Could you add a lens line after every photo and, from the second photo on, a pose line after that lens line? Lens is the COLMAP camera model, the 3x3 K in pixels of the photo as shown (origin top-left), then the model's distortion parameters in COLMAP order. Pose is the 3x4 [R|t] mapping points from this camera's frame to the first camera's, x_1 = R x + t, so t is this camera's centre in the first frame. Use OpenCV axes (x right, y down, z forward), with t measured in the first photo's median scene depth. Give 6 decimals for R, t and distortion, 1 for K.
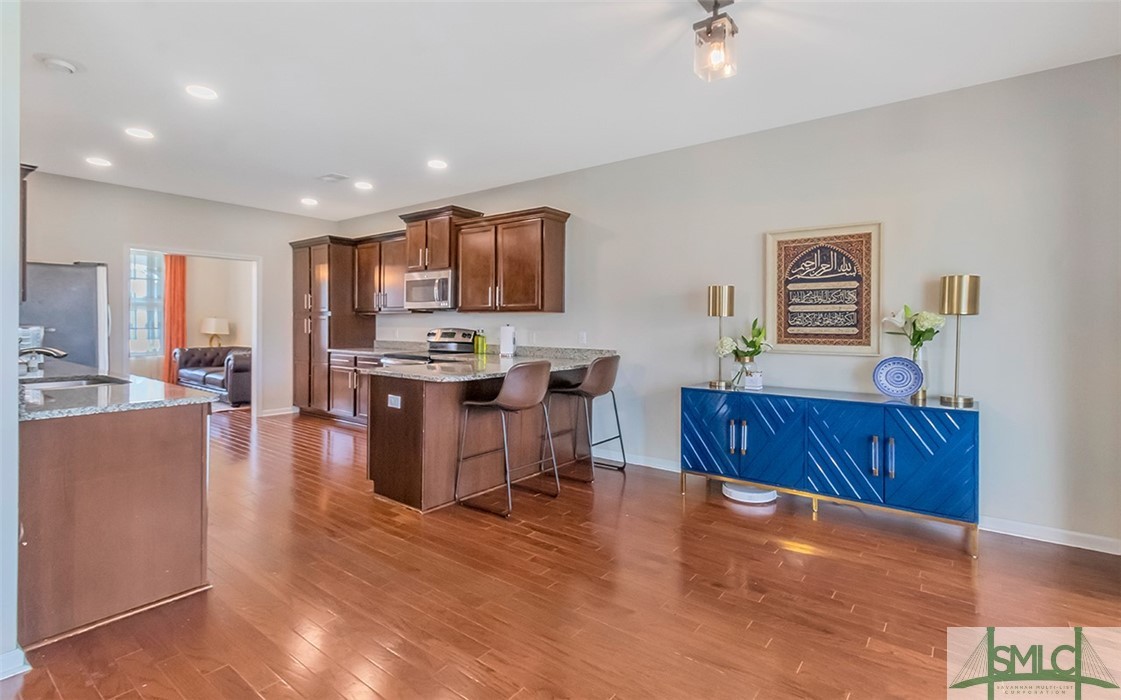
lens RADIAL K [[532.0, 0, 562.9], [0, 532.0, 342.0], [0, 0, 1]] dist [0.001616, 0.000227]
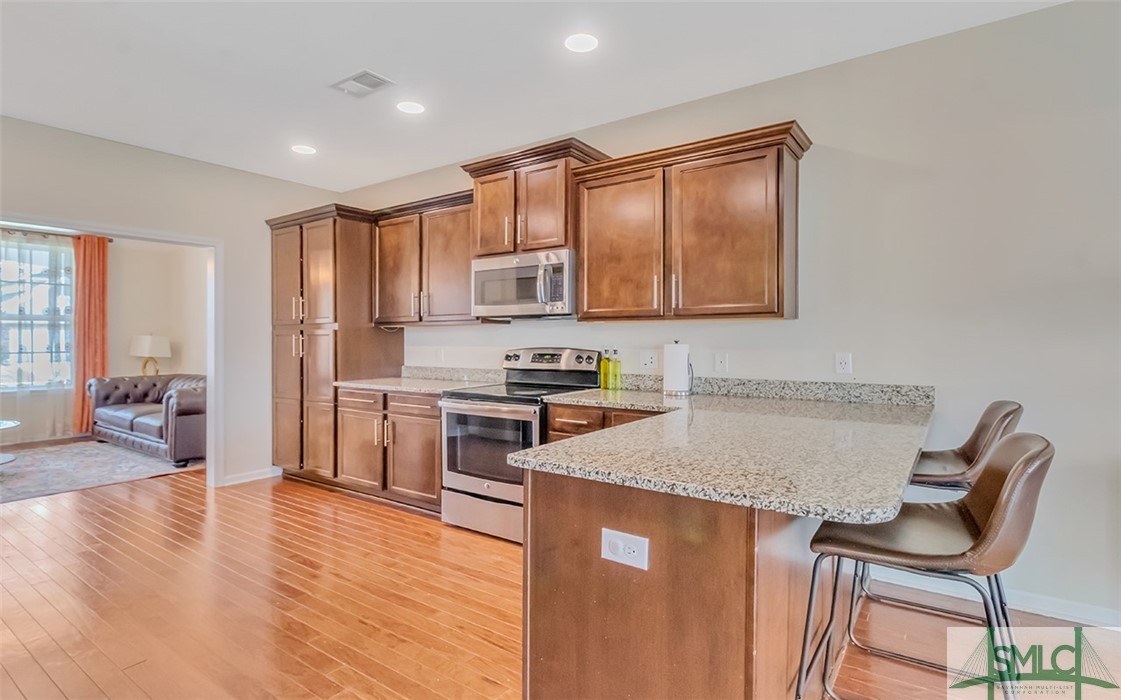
lens RADIAL K [[546.8, 0, 588.6], [0, 546.8, 345.3], [0, 0, 1]] dist [0.001775, 0.000397]
pose [[0.995903, -0.013422, 0.089425, -0.191342], [0.015057, 0.999731, -0.017631, -0.013898], [-0.089165, 0.018905, 0.995837, 0.311321]]
